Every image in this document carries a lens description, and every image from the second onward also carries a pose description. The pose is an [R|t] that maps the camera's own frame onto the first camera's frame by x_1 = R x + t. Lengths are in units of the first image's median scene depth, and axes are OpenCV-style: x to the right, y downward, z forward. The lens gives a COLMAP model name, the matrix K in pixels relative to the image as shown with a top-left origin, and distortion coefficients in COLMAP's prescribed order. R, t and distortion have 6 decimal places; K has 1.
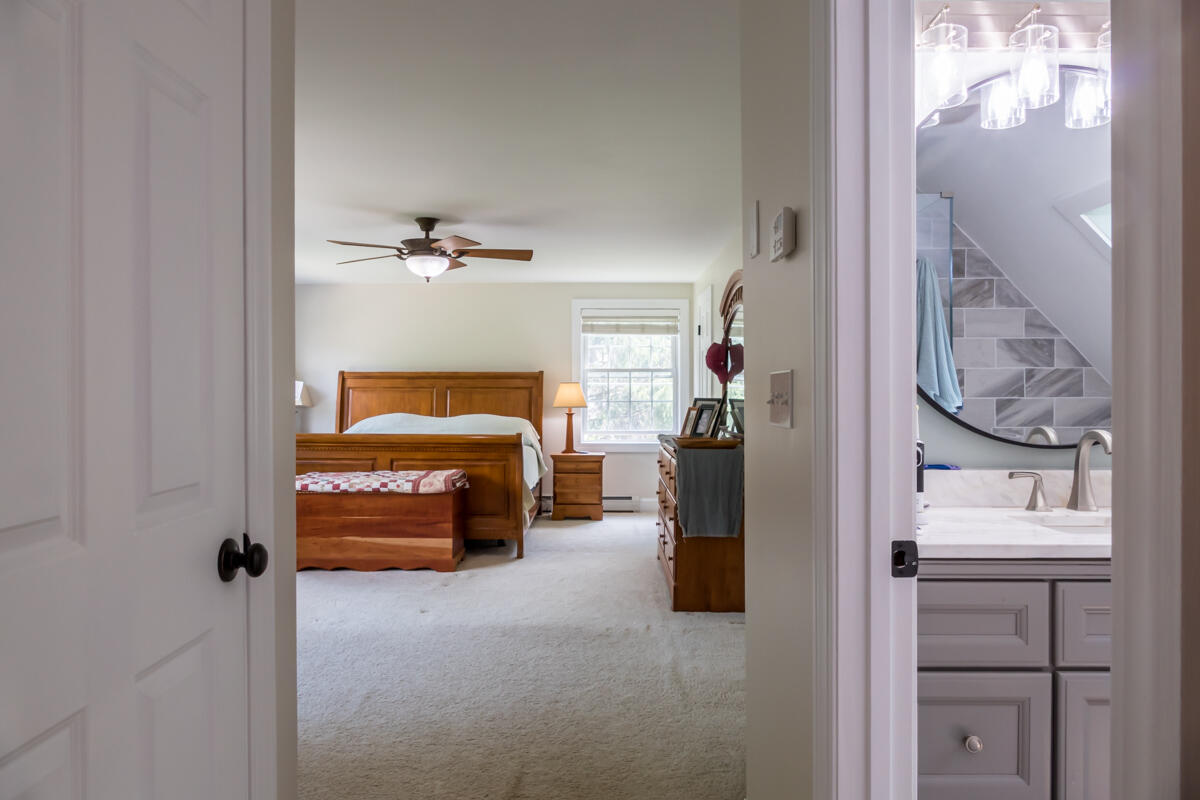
lens RADIAL K [[866.6, 0, 589.7], [0, 866.6, 387.8], [0, 0, 1]] dist [-0.007631, -0.001286]
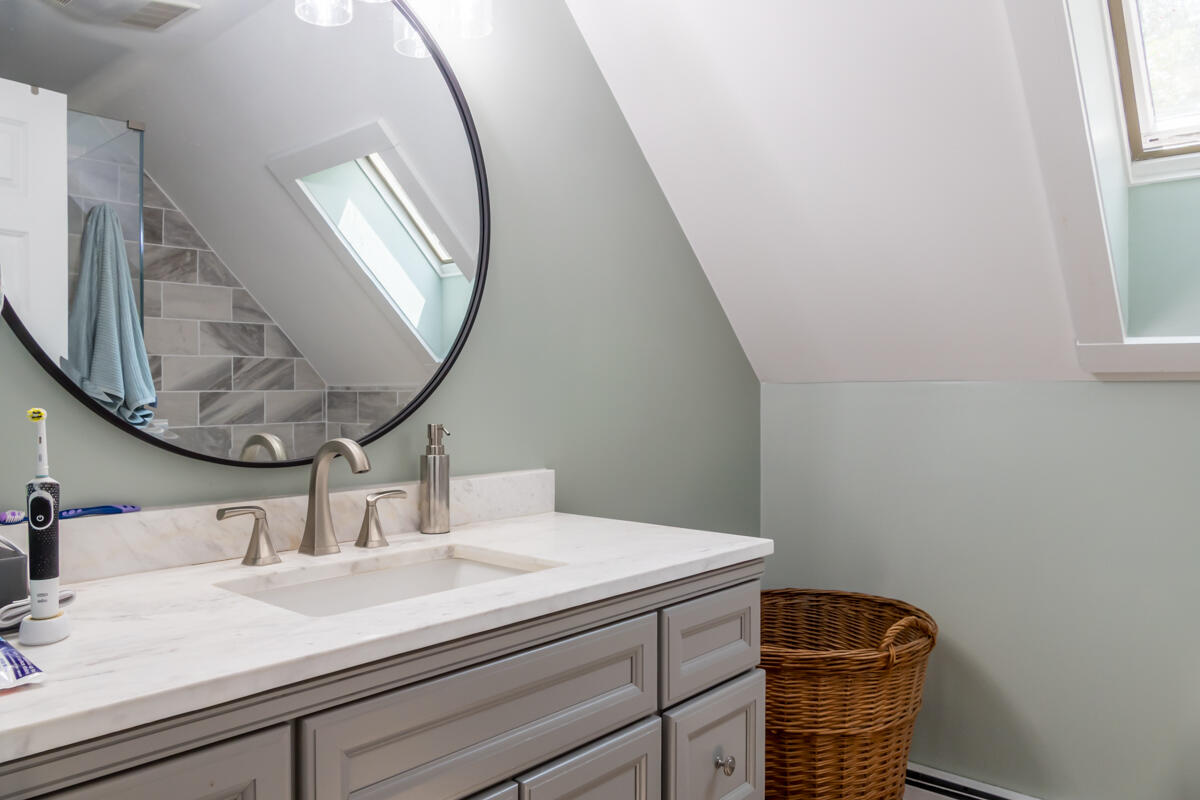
lens RADIAL K [[866.6, 0, 587.4], [0, 866.6, 389.0], [0, 0, 1]] dist [-0.007631, -0.001286]
pose [[0.653009, -0.005099, 0.757333, 0.081335], [-0.002338, 0.999959, 0.008748, 0.001082], [-0.757346, -0.007483, 0.652971, 0.170334]]
